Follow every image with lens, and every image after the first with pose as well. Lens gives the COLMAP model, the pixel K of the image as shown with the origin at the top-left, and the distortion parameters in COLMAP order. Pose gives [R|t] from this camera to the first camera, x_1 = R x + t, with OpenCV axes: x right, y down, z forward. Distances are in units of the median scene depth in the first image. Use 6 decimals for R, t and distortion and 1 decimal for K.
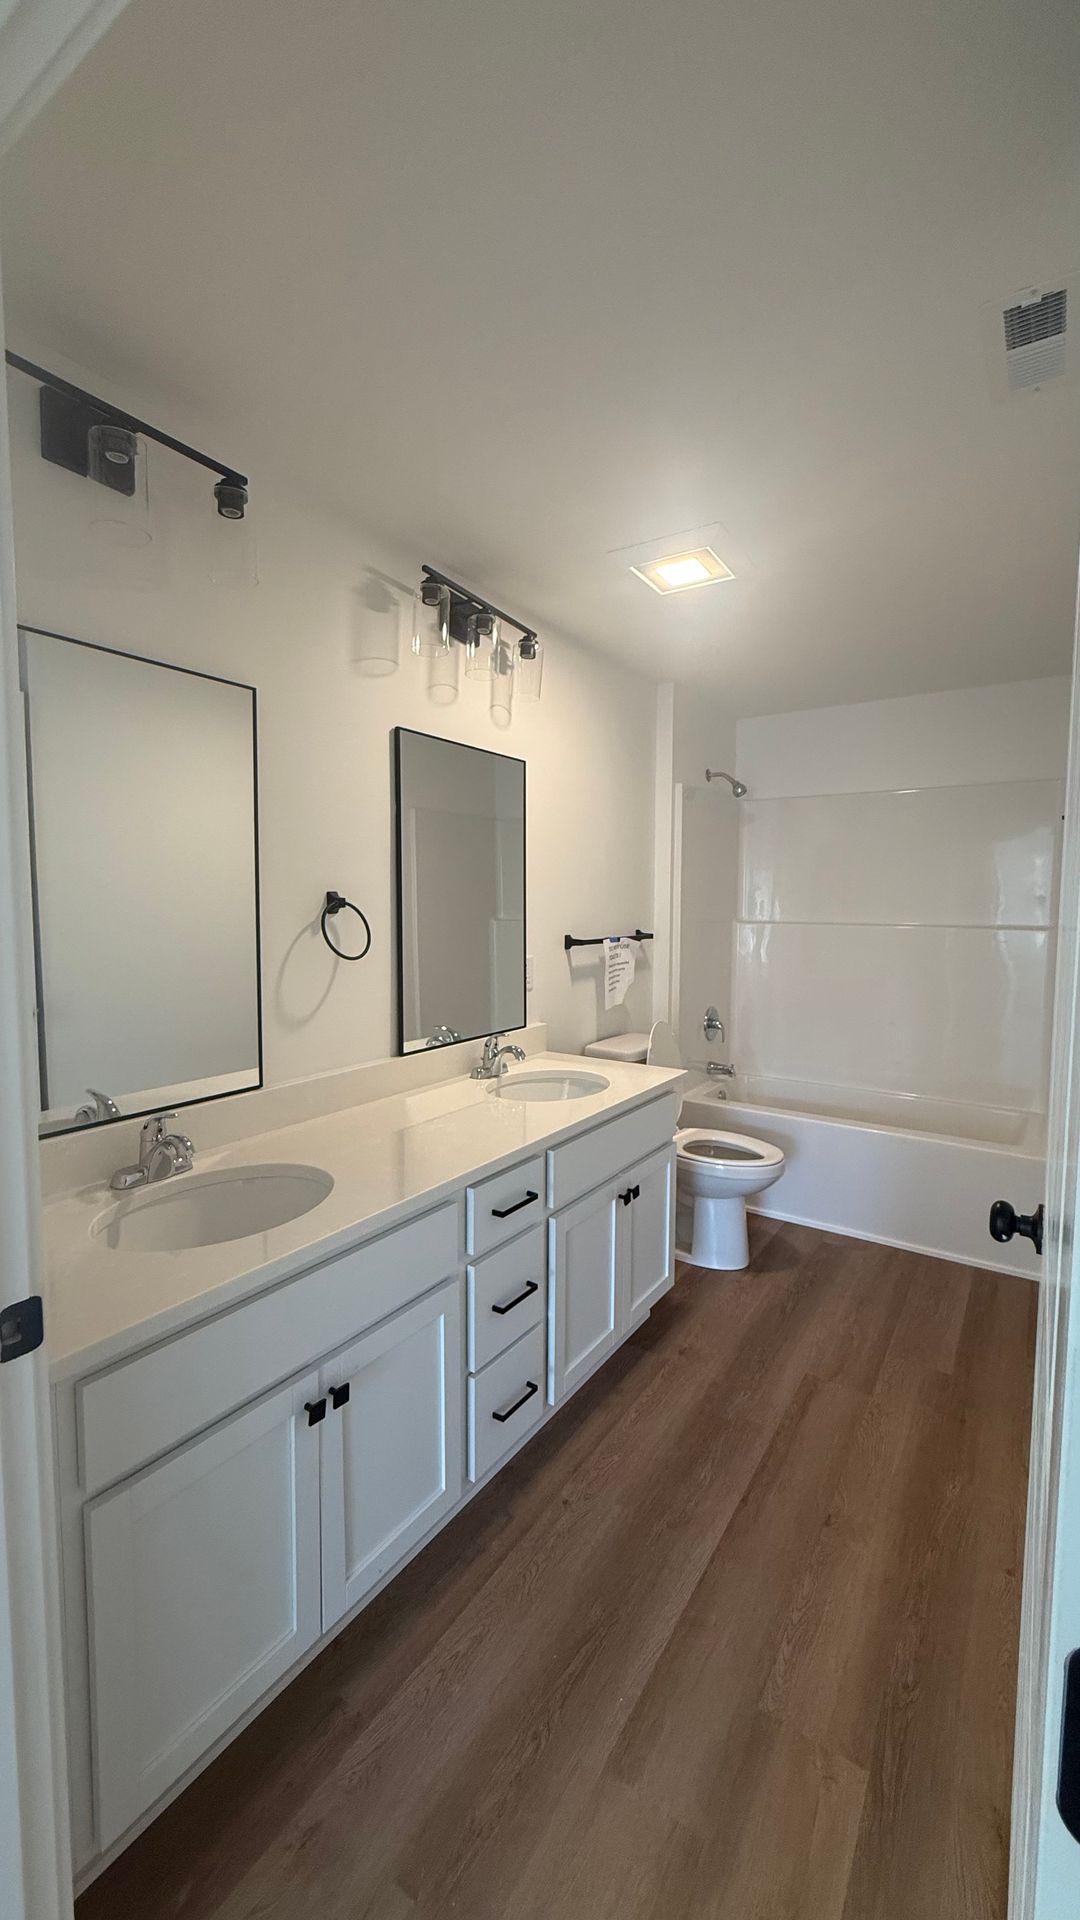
lens RADIAL K [[766.8, 0, 551.8], [0, 766.8, 965.1], [0, 0, 1]] dist [-0.001106, 0.000216]
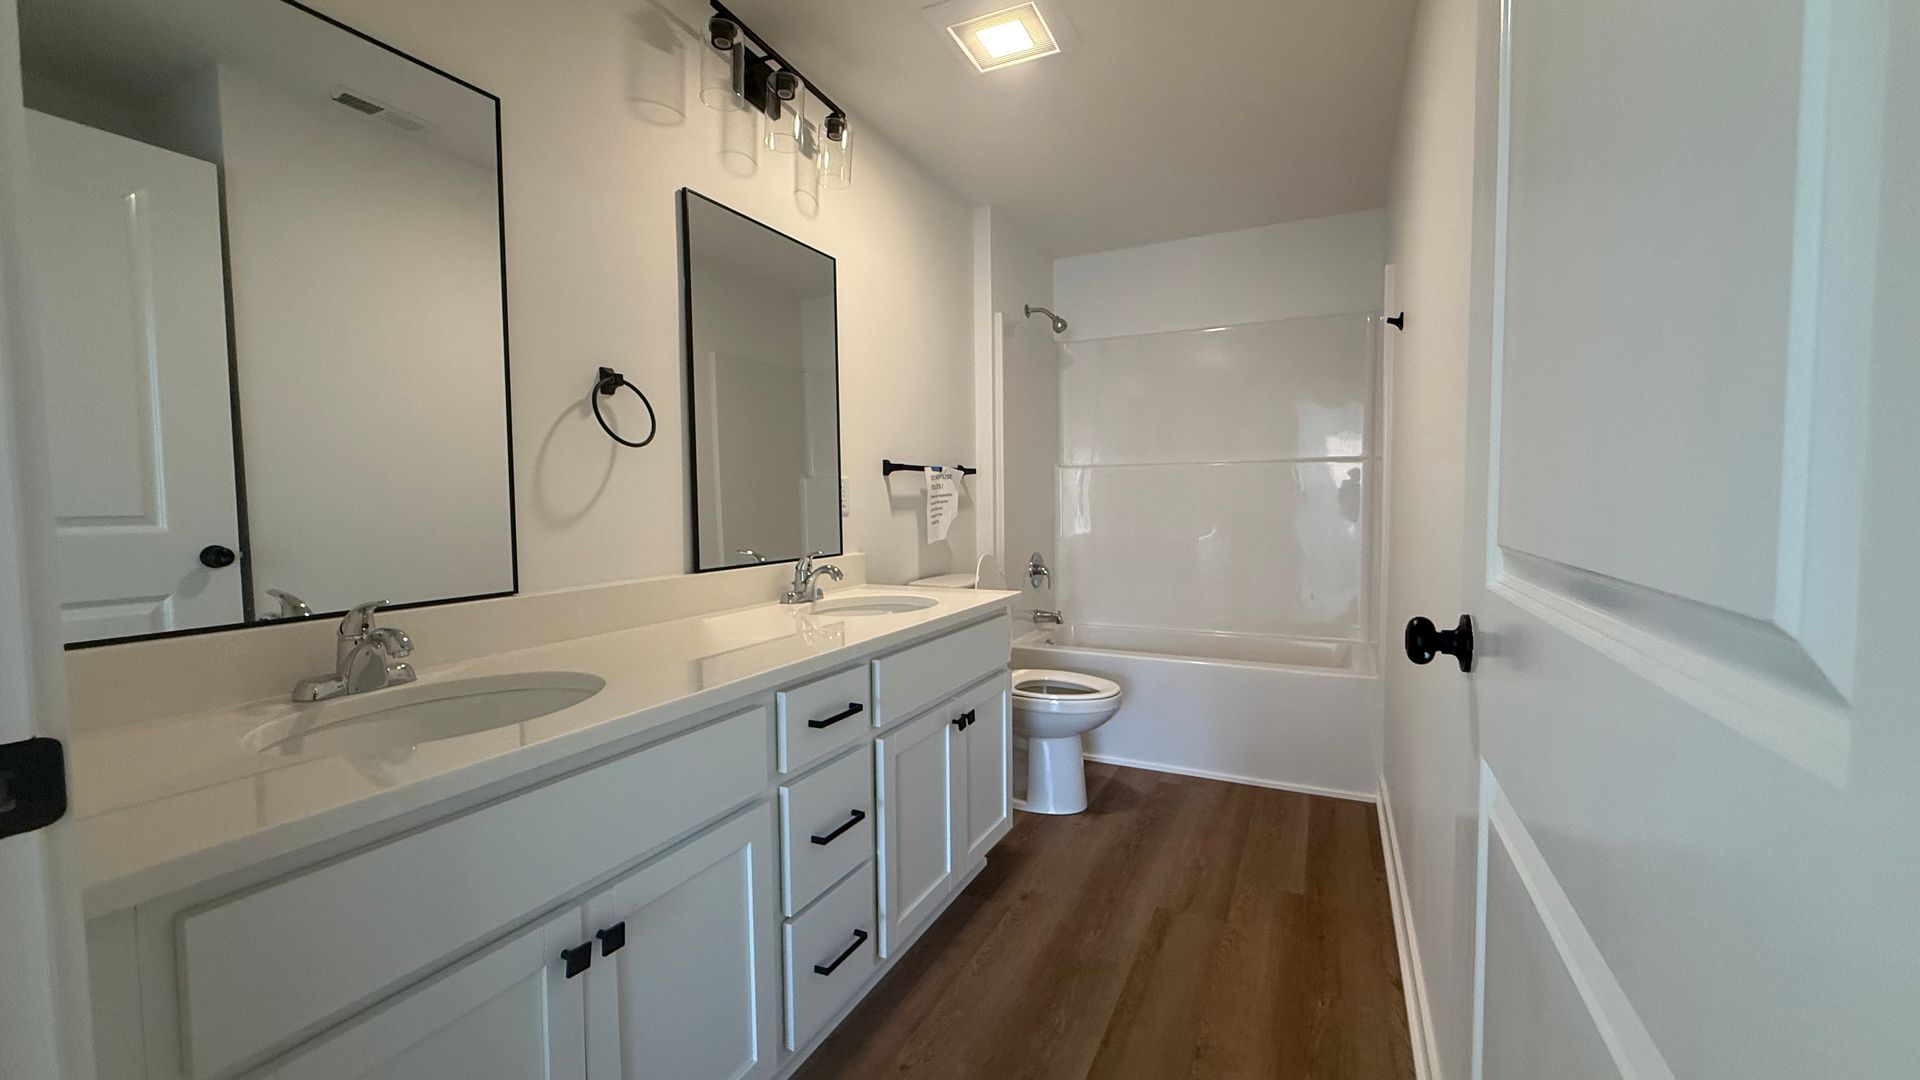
lens RADIAL K [[766.8, 0, 967.6], [0, 766.8, 545.0], [0, 0, 1]] dist [-0.001106, 0.000216]
pose [[0.990846, -0.022809, 0.133057, -0.009679], [0.025371, 0.999523, -0.017594, 0.111193], [-0.132592, 0.020809, 0.990952, 0.107500]]
